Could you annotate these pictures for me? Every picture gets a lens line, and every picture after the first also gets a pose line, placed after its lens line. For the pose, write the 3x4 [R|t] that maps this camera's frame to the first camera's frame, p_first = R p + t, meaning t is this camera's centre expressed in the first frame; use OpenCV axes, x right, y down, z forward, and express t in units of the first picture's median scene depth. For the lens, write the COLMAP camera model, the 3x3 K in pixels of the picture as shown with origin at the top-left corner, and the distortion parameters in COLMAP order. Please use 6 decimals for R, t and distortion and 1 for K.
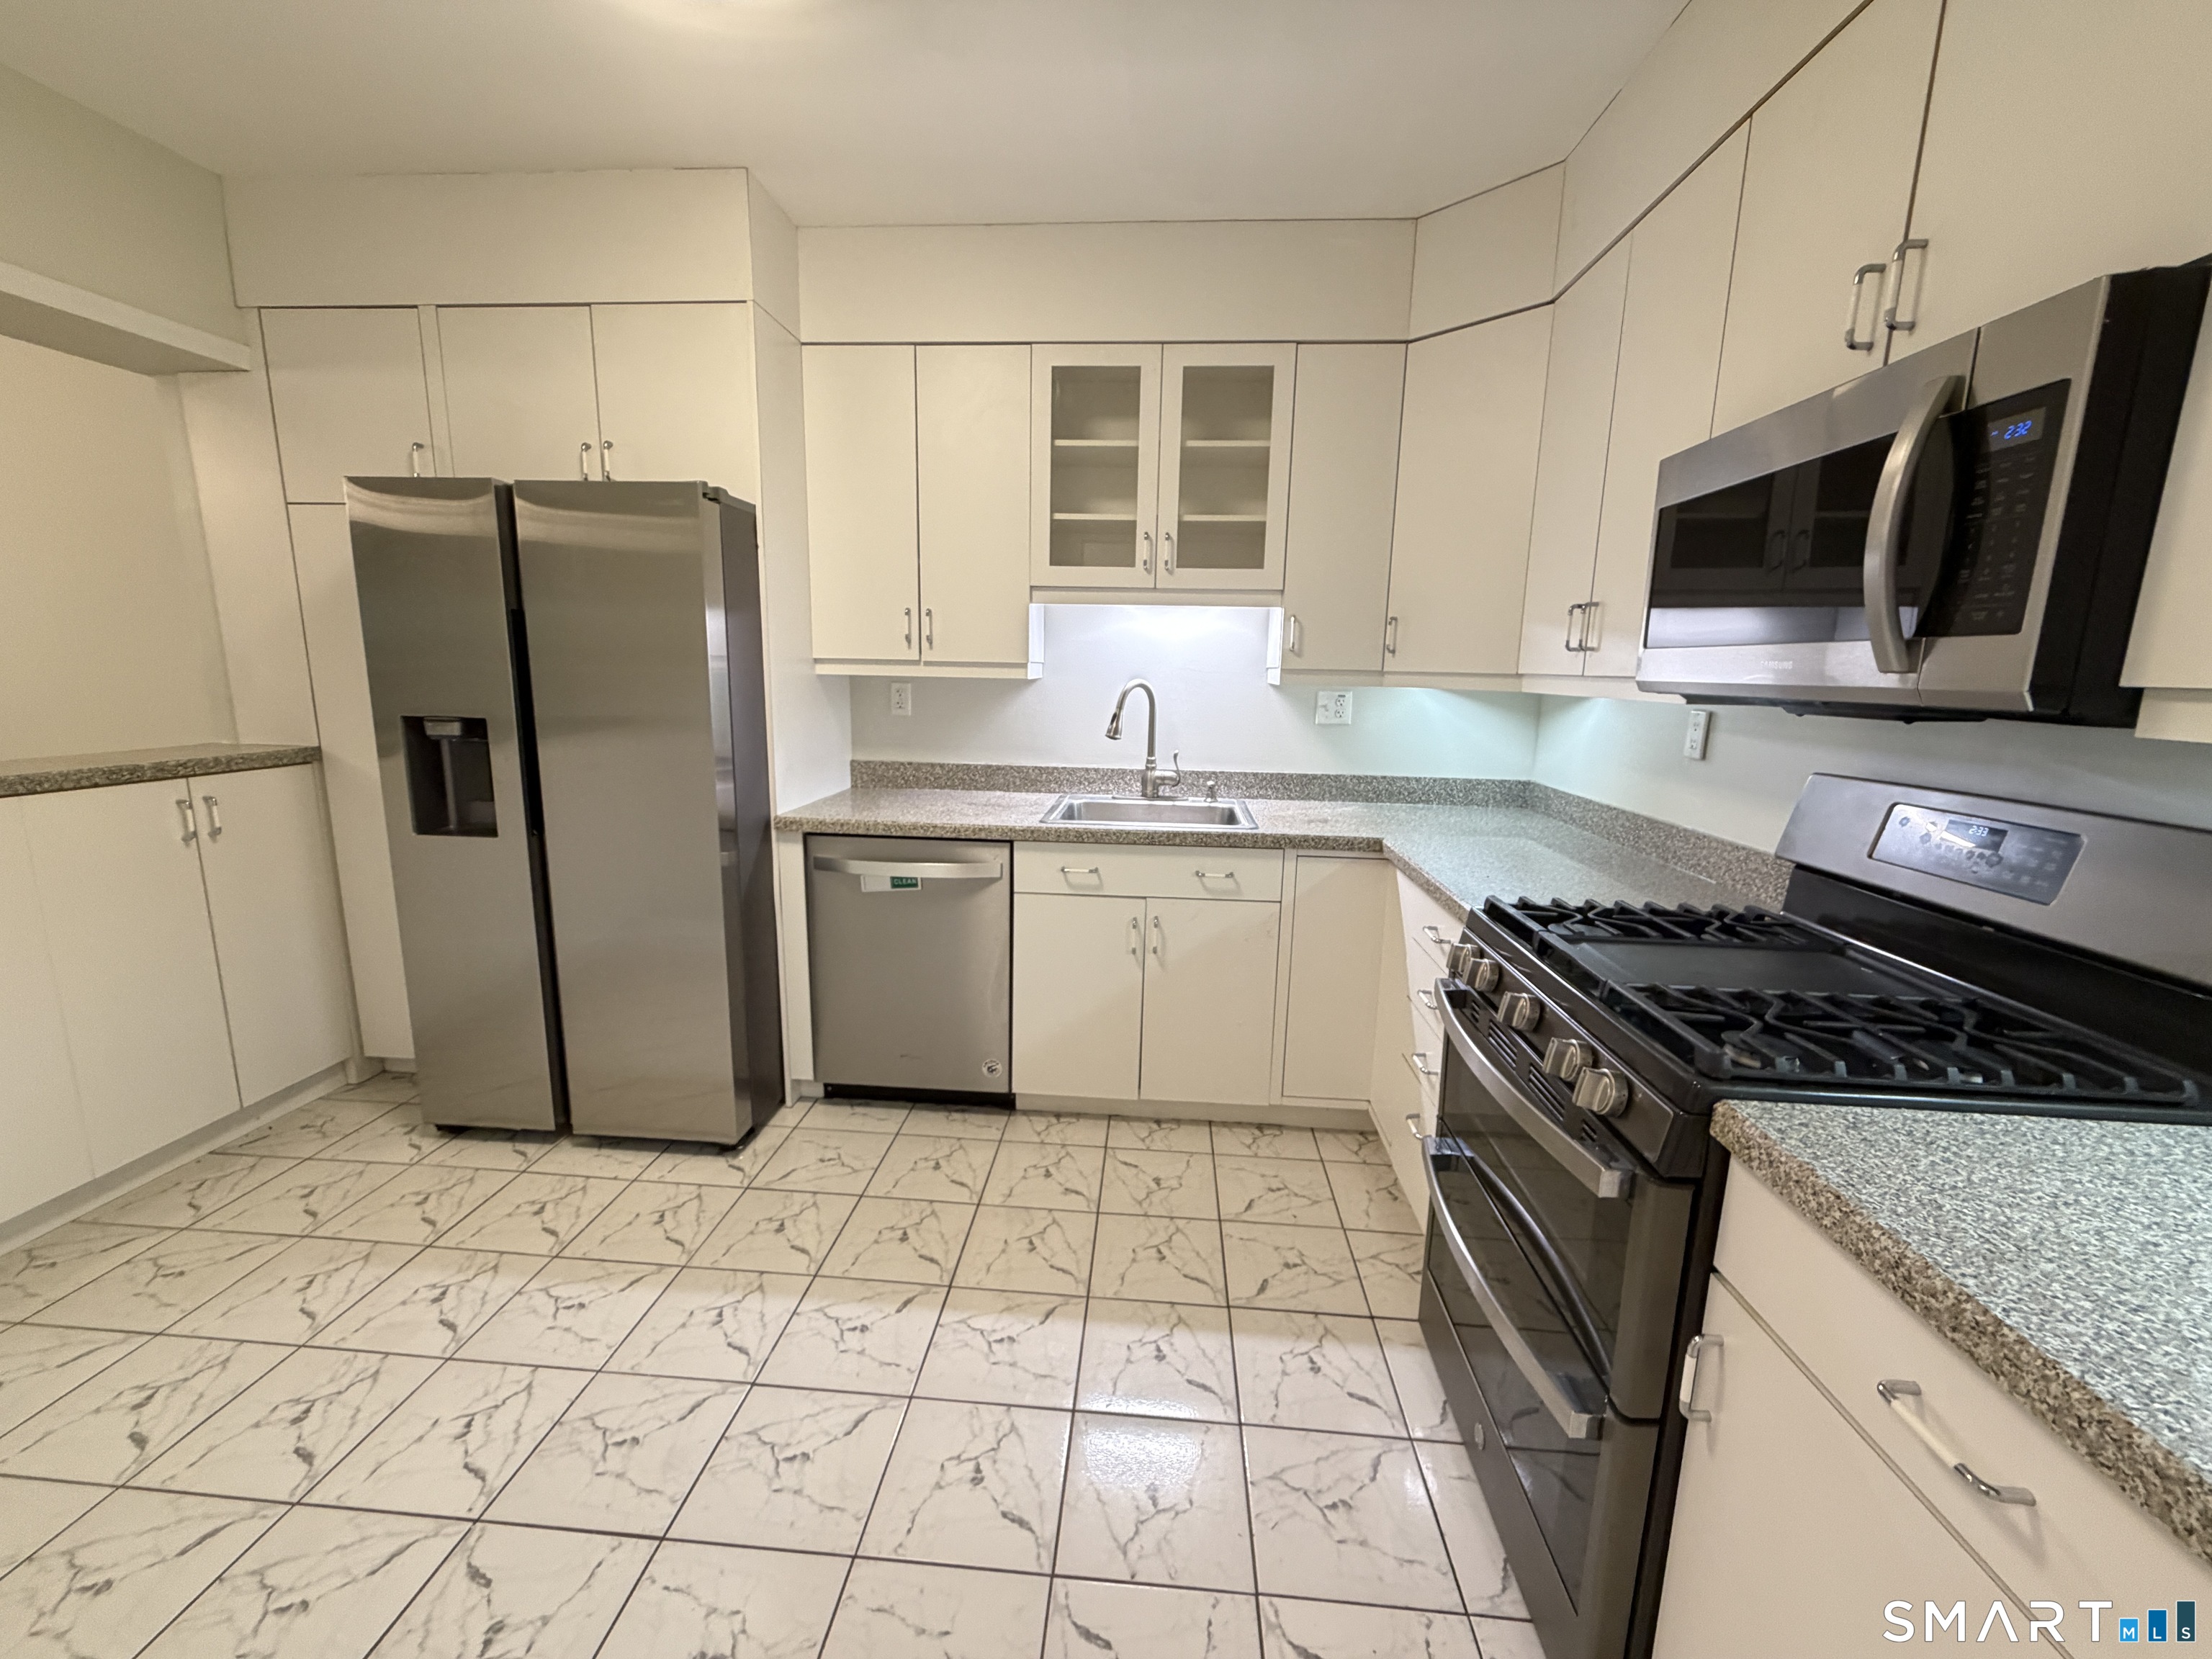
lens RADIAL K [[891.2, 0, 1098.4], [0, 891.2, 819.6], [0, 0, 1]] dist [0.001253, 0.000413]
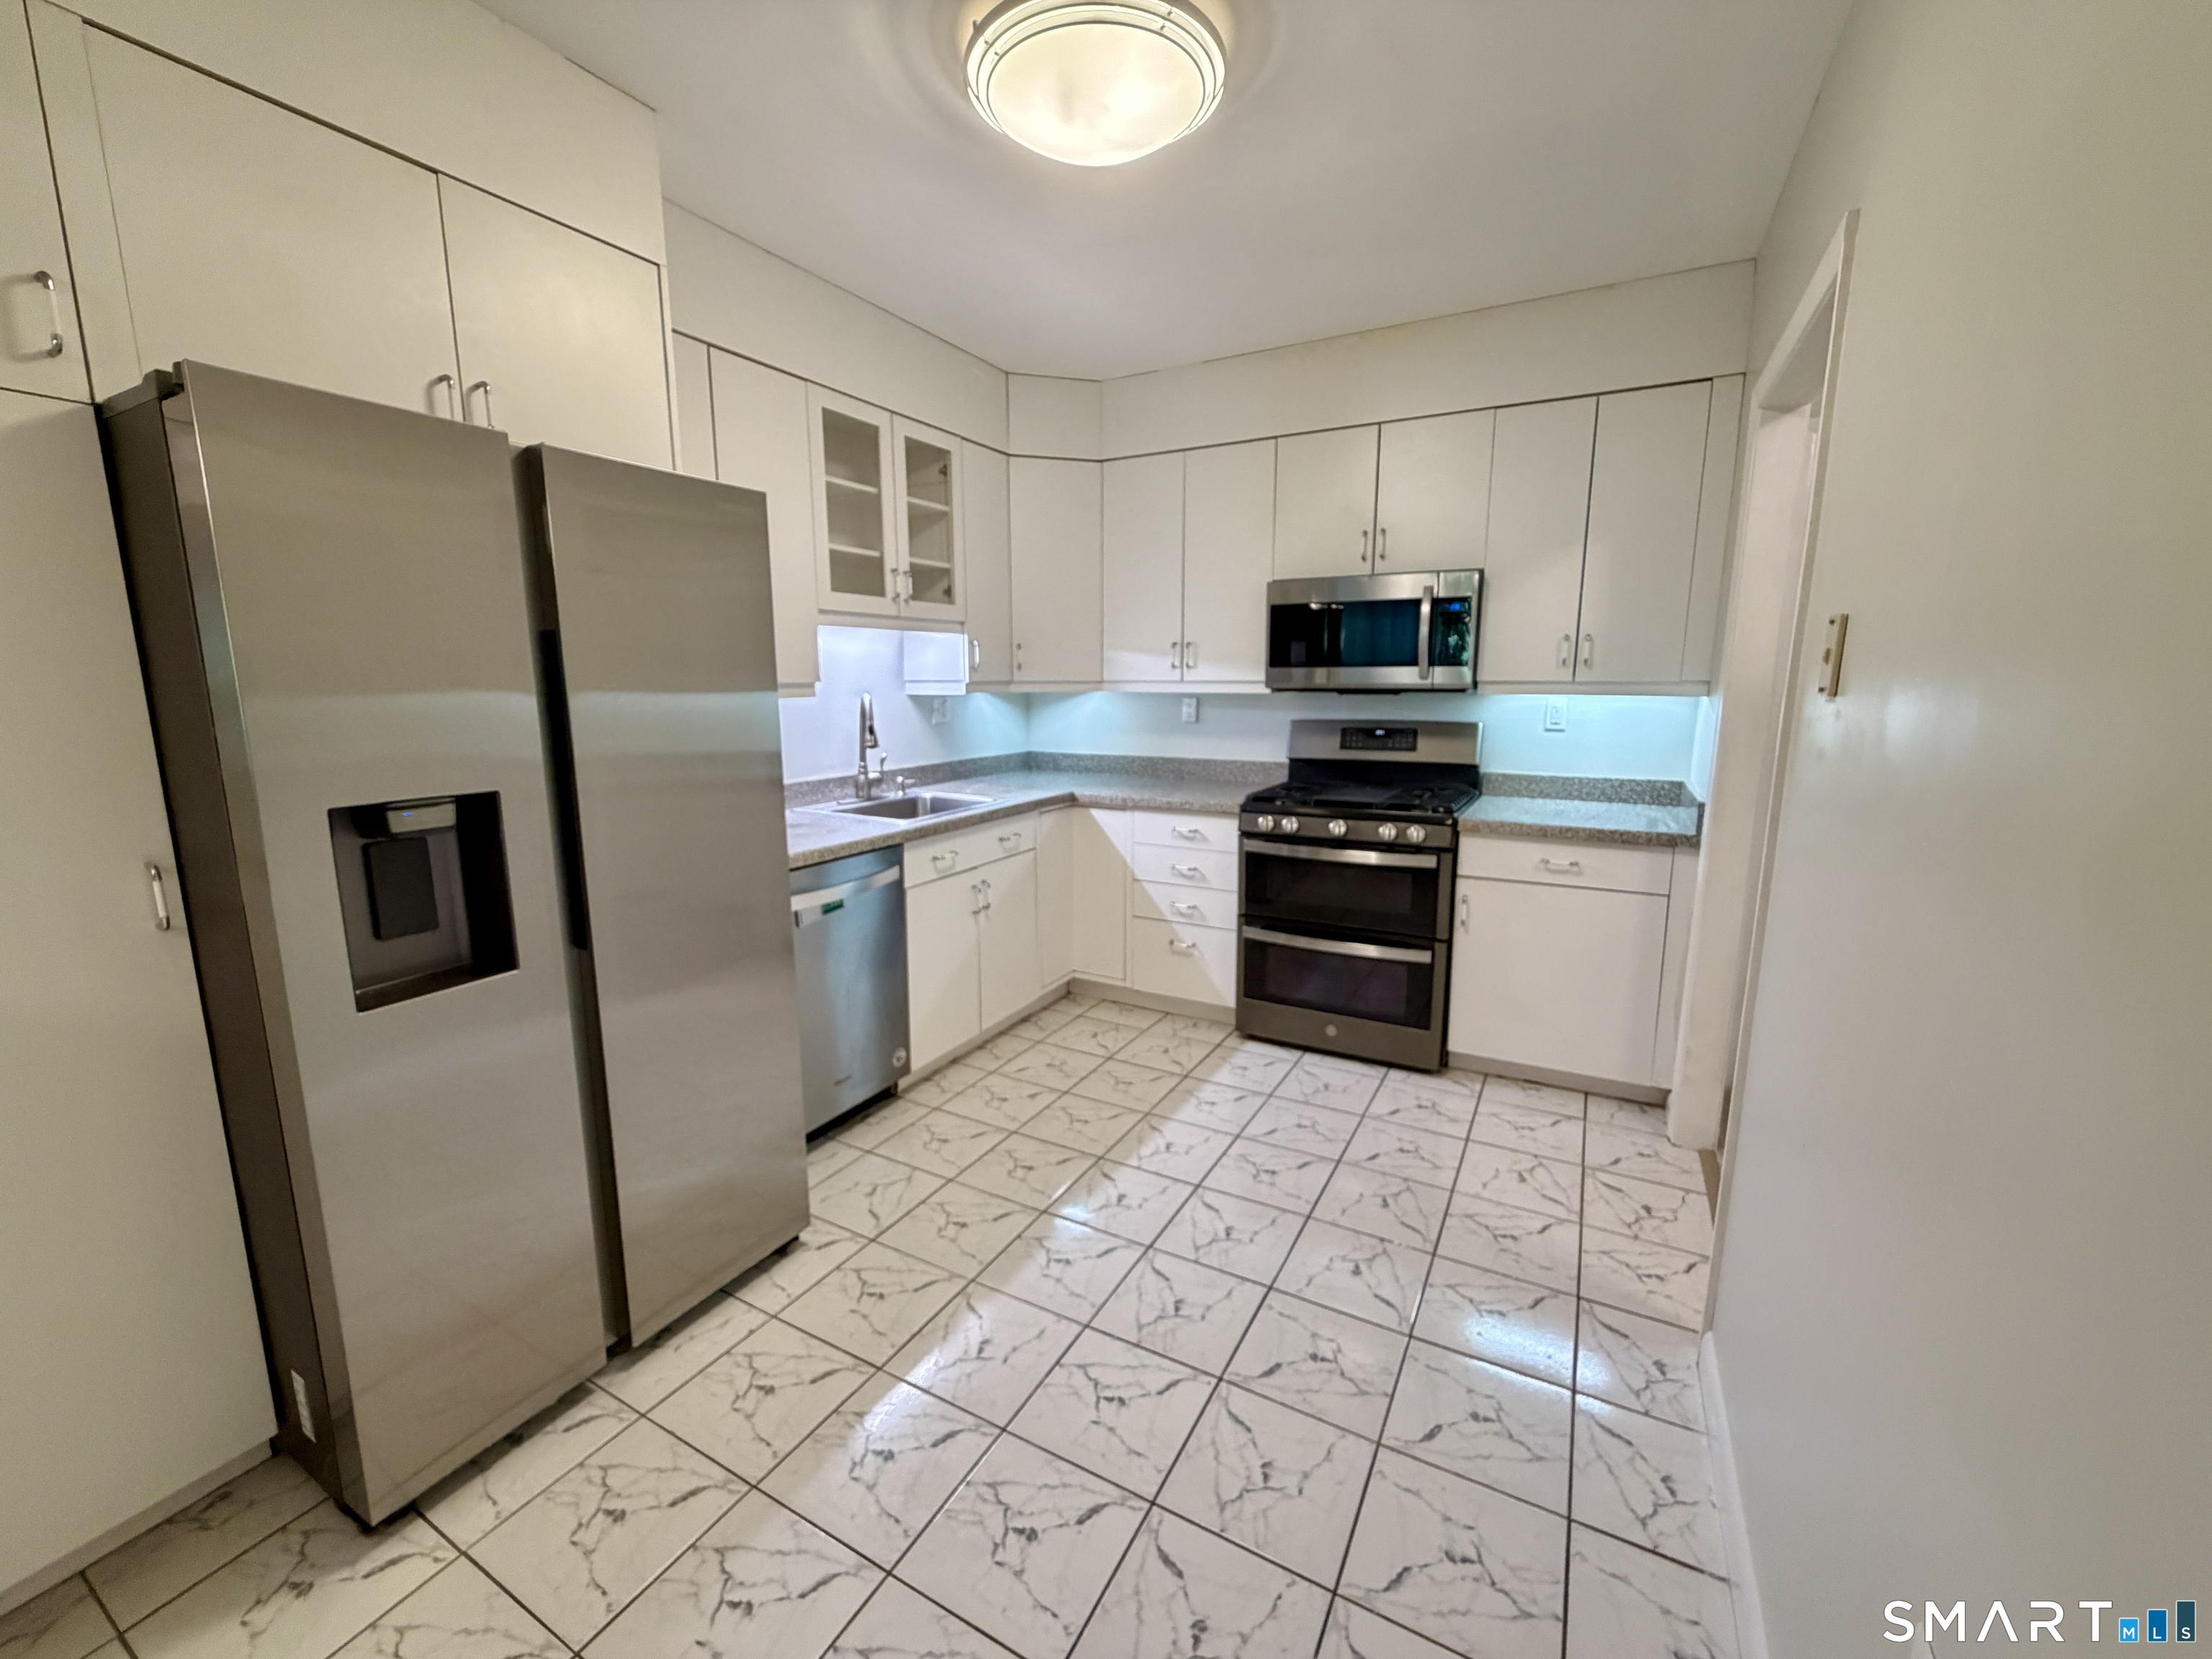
lens RADIAL K [[891.2, 0, 1101.8], [0, 891.2, 818.8], [0, 0, 1]] dist [0.001253, 0.000413]
pose [[0.417232, -0.165012, 0.893694, -0.966750], [0.166378, 0.980627, 0.103388, -0.077966], [-0.893441, 0.105554, 0.436603, 0.286594]]
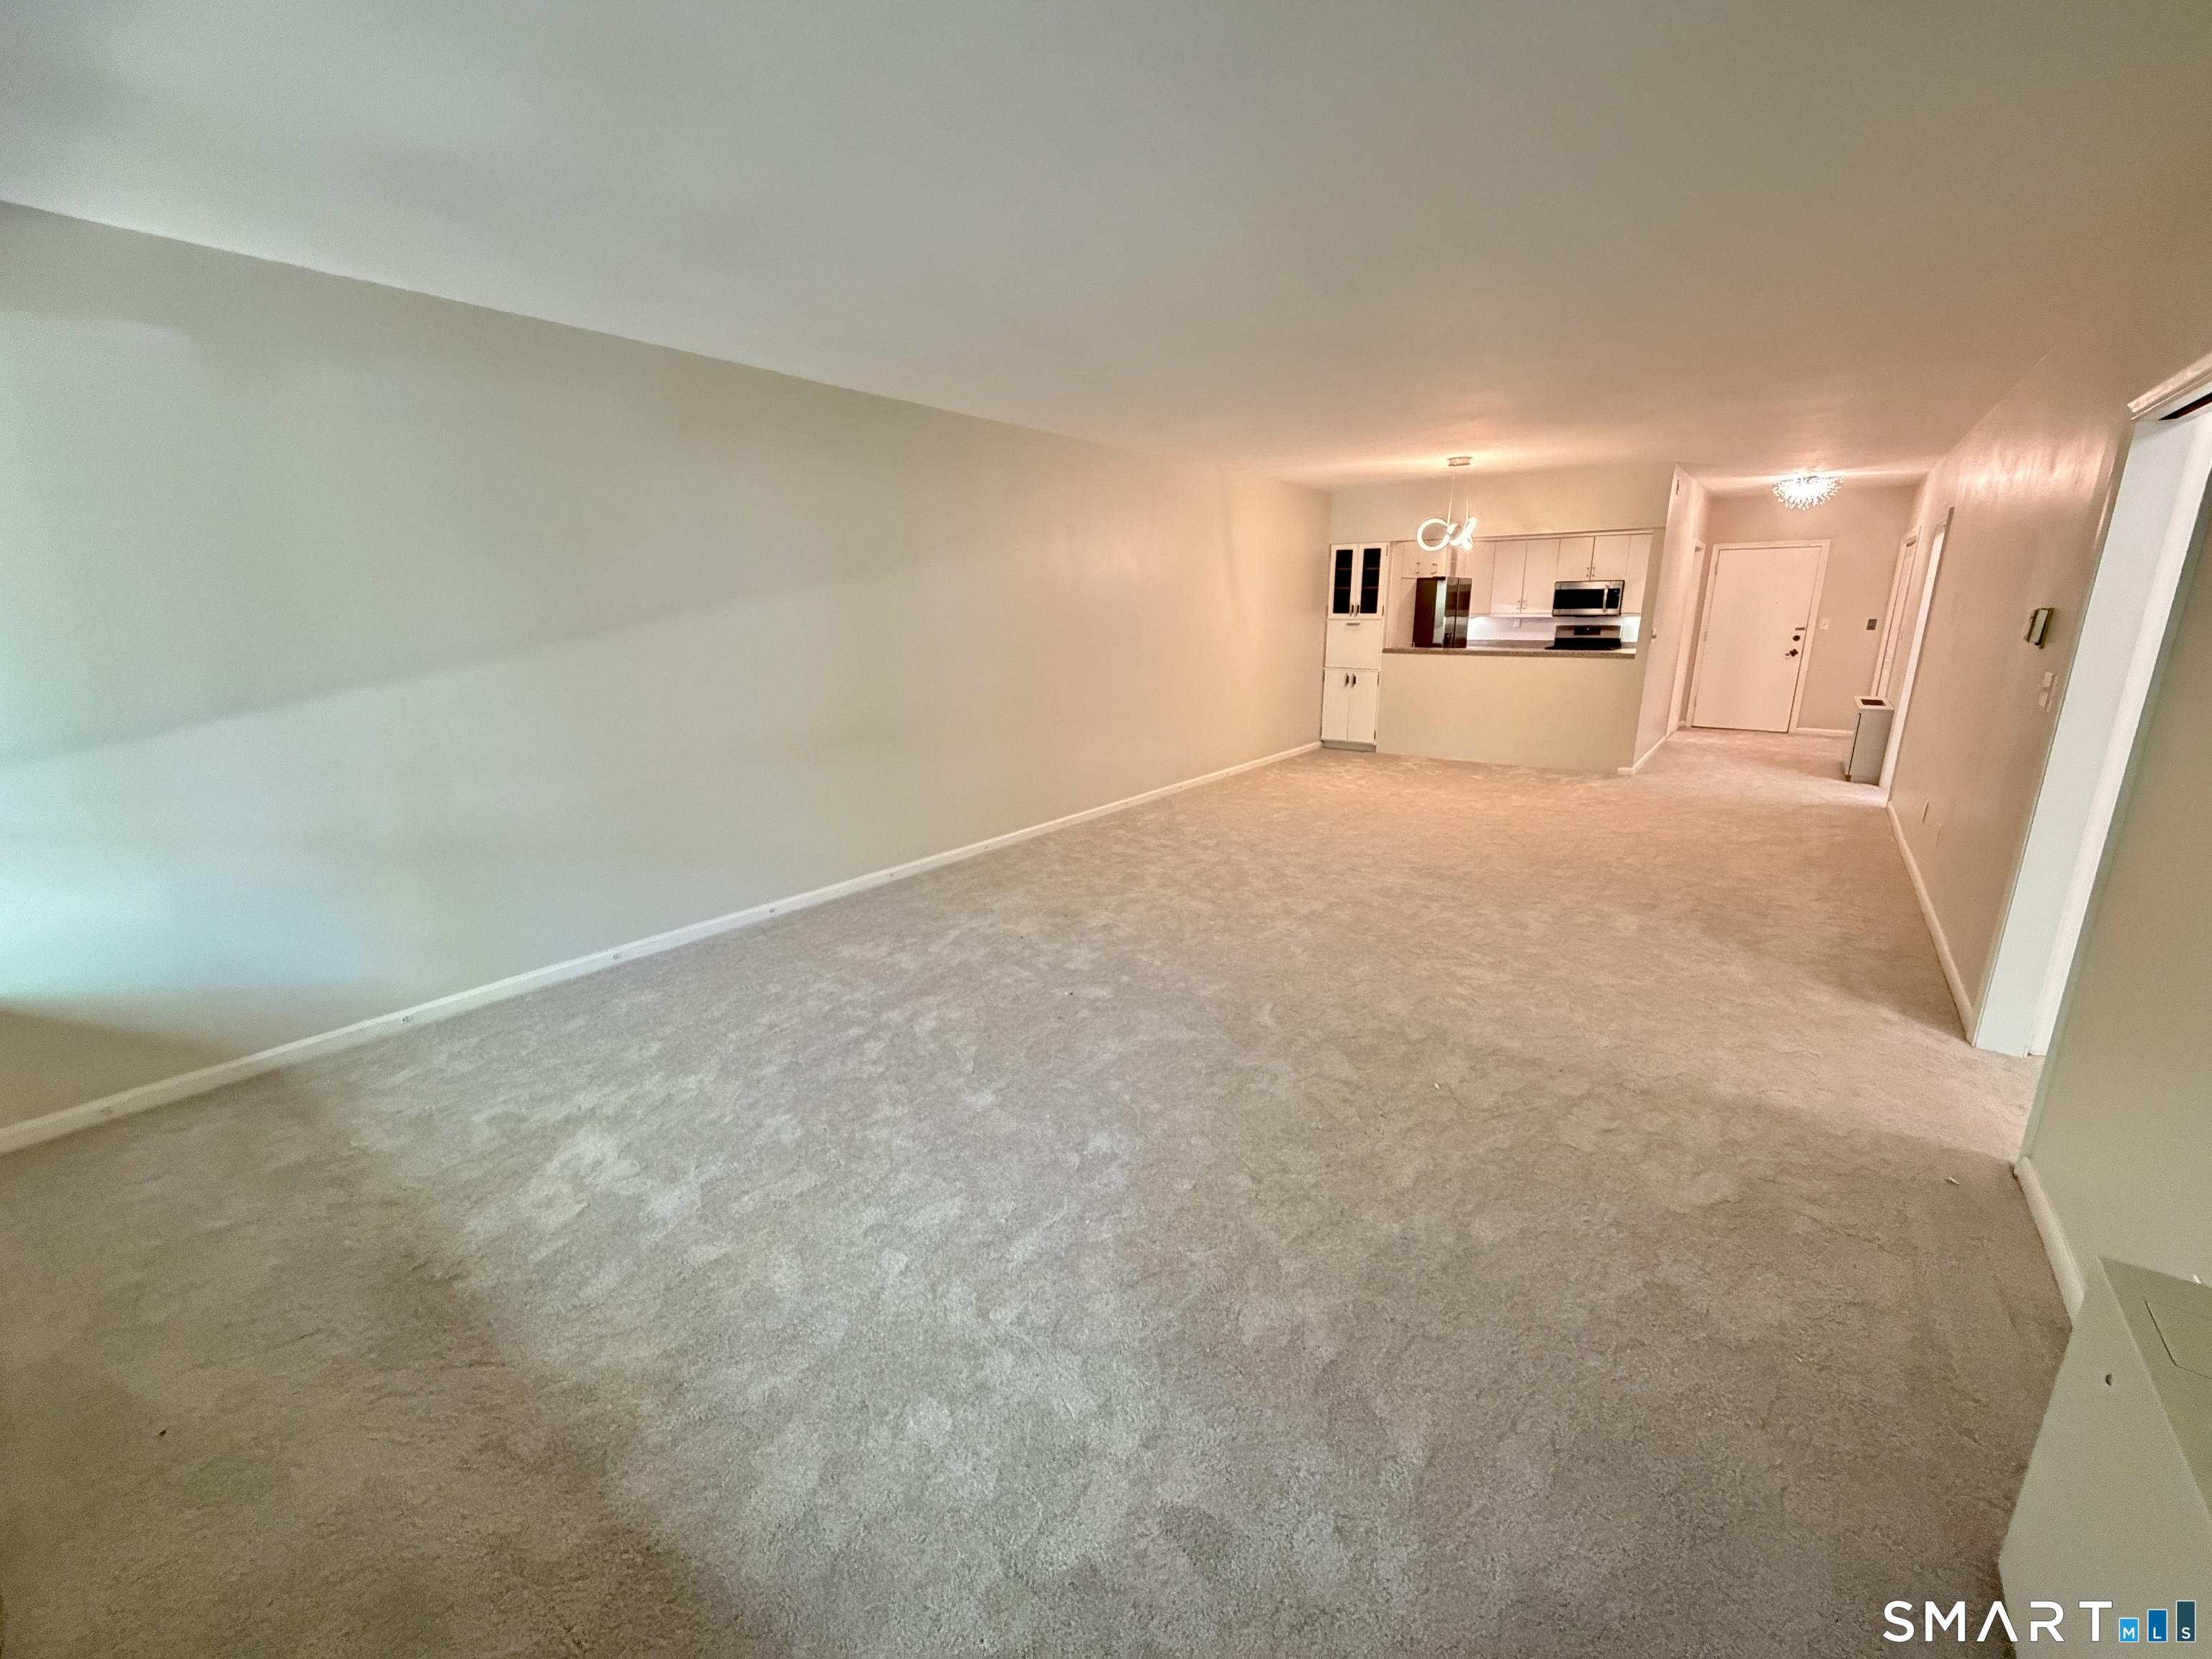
lens RADIAL K [[891.2, 0, 1100.0], [0, 891.2, 835.7], [0, 0, 1]] dist [0.001253, 0.000413]
pose [[0.542103, -0.239653, 0.805414, -4.674854], [0.167767, 0.970040, 0.175719, -0.184877], [-0.823395, 0.039864, 0.566067, 0.017017]]
